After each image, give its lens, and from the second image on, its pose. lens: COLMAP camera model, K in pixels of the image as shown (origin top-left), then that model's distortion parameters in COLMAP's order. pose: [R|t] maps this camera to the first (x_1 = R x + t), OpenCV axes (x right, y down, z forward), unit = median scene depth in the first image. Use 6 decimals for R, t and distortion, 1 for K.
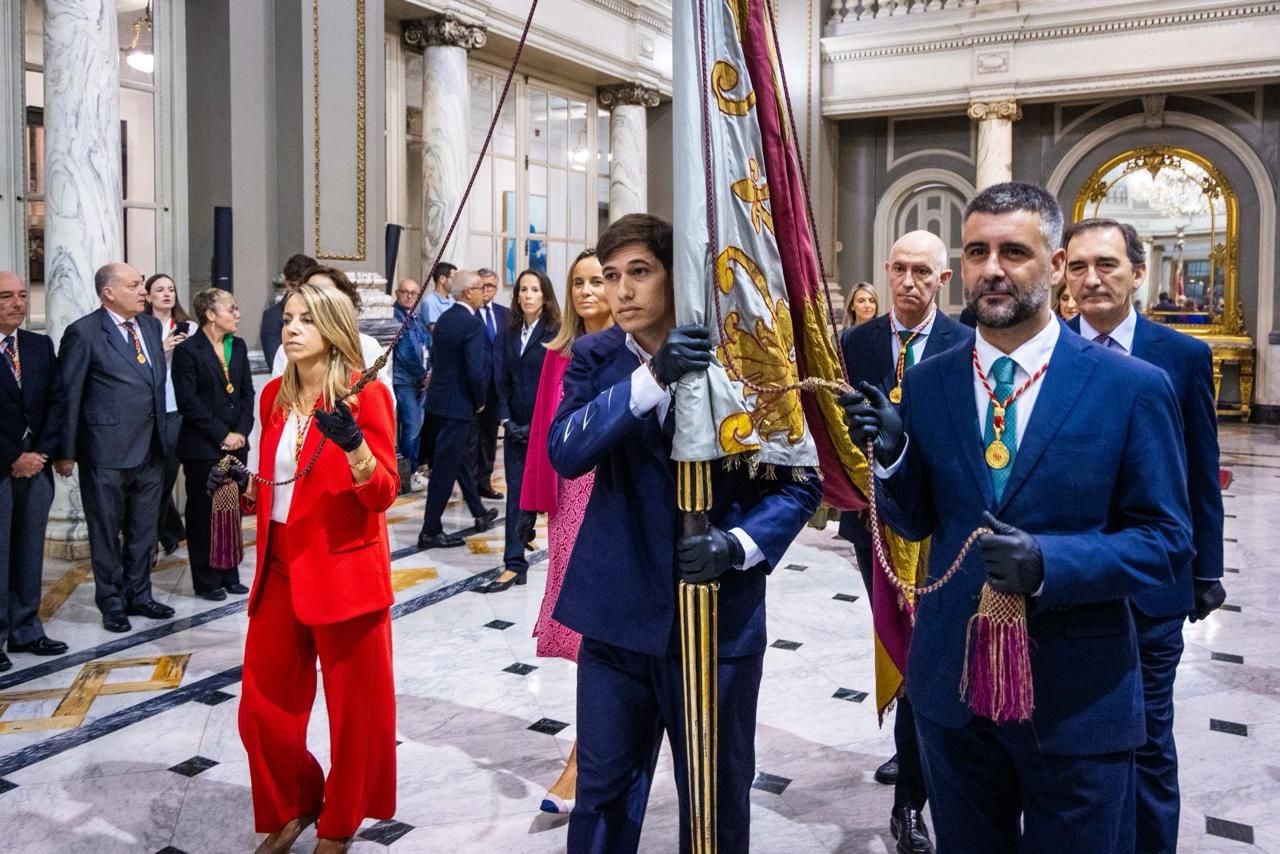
lens RADIAL K [[1026.8, 0, 596.8], [0, 1026.8, 331.2], [0, 0, 1]] dist [-0.017760, 0.006655]
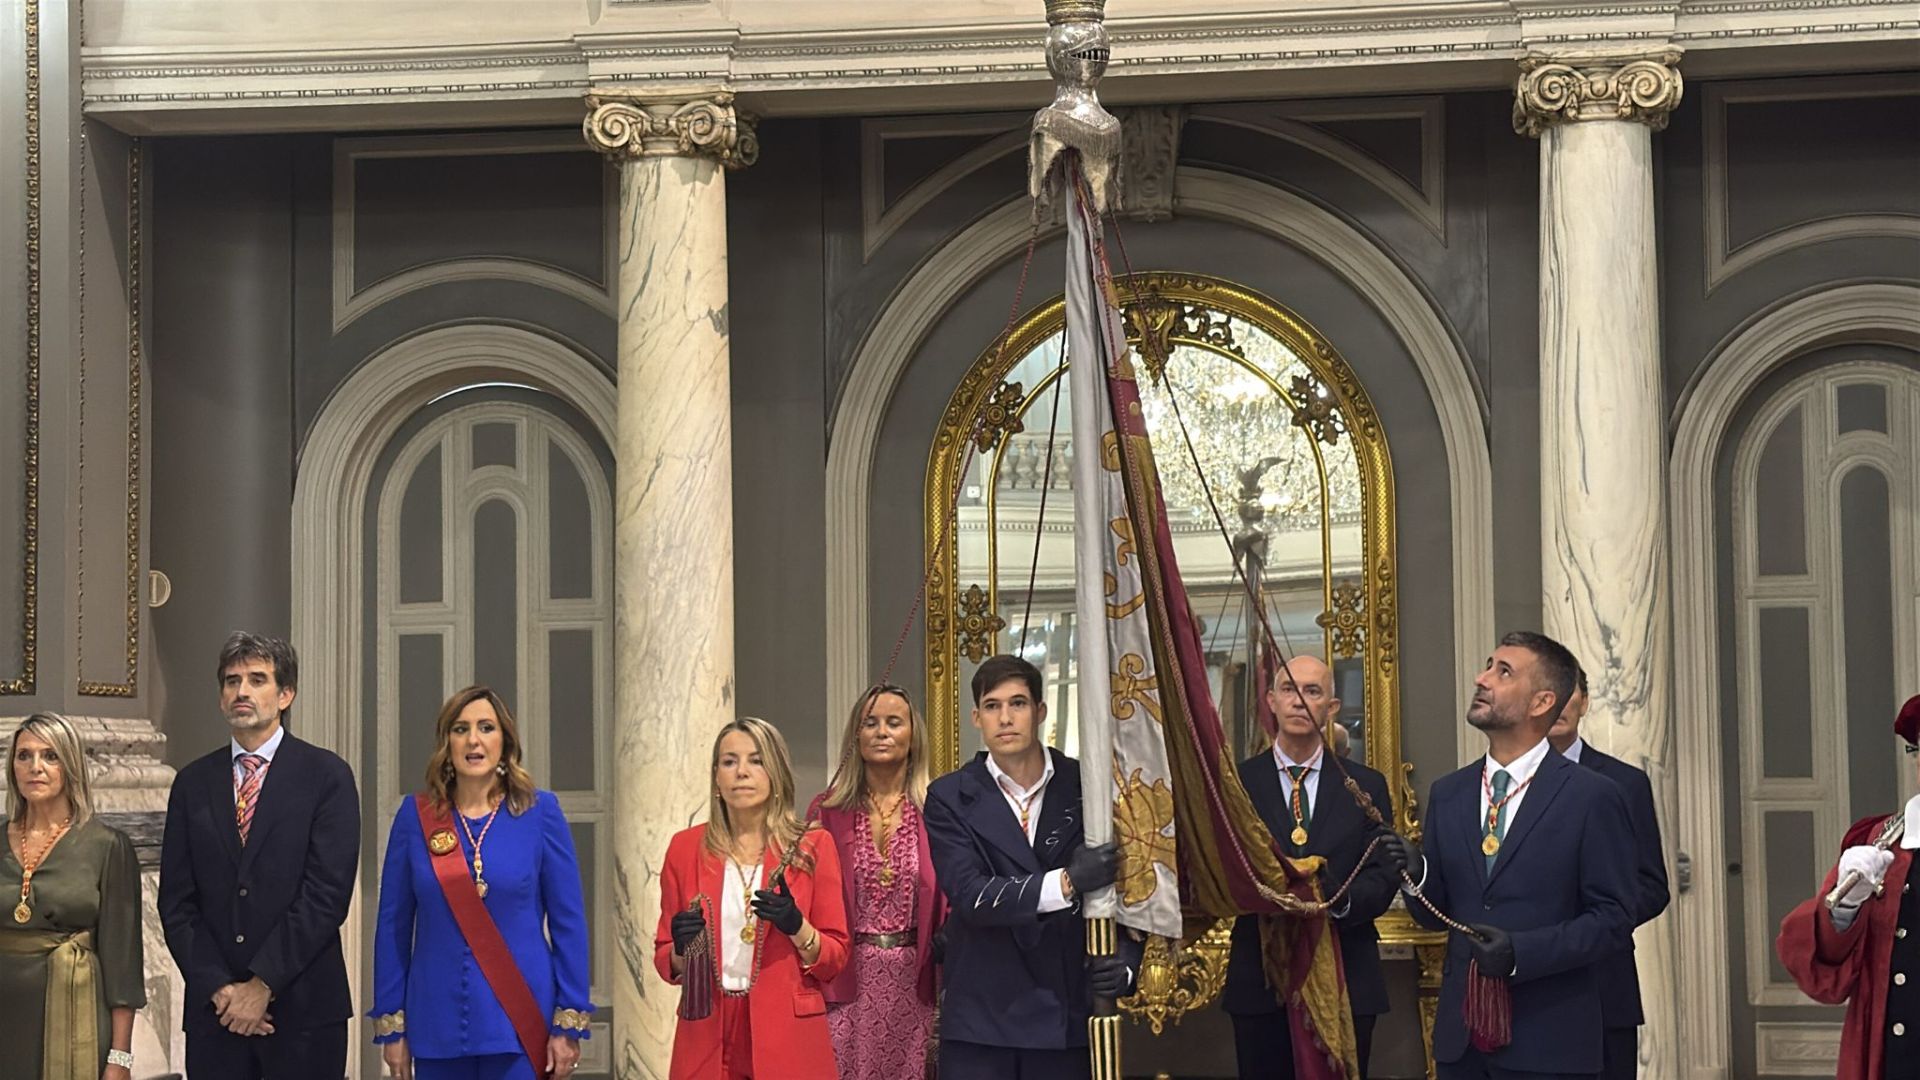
lens RADIAL K [[3298.8, 0, 934.7], [0, 3298.8, 572.1], [0, 0, 1]] dist [0.143407, 0.021251]
pose [[0.912327, 0.010207, 0.409334, 0.066312], [0.031930, 0.994872, -0.095974, 0.006864], [-0.408215, 0.100630, 0.907323, 0.108716]]
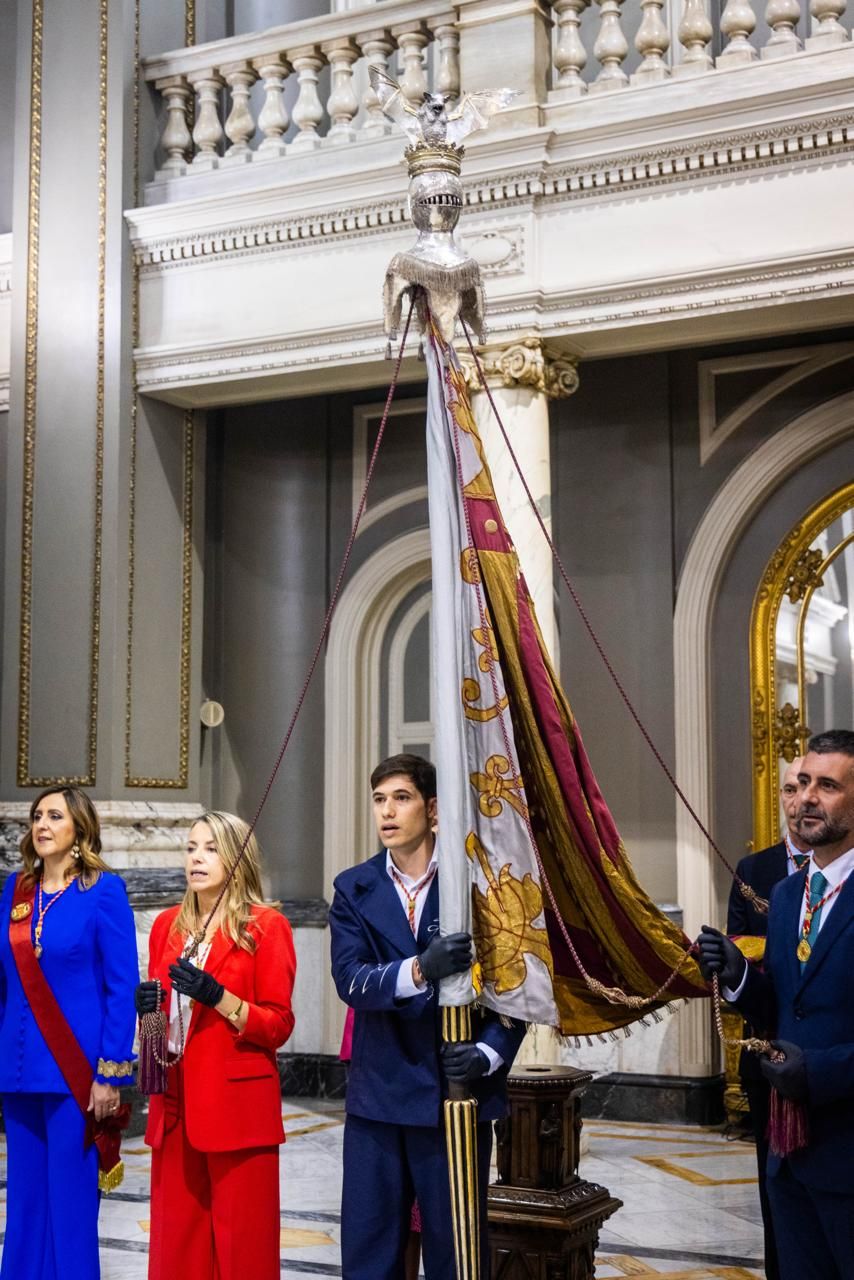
lens RADIAL K [[1885.3, 0, 442.9], [0, 1885.3, 623.7], [0, 0, 1]] dist [0.007023, 0.047661]
pose [[0.997974, -0.000148, 0.063619, 0.314111], [0.009728, 0.988592, -0.150305, -0.004954], [-0.062871, 0.150620, 0.986591, 0.279712]]
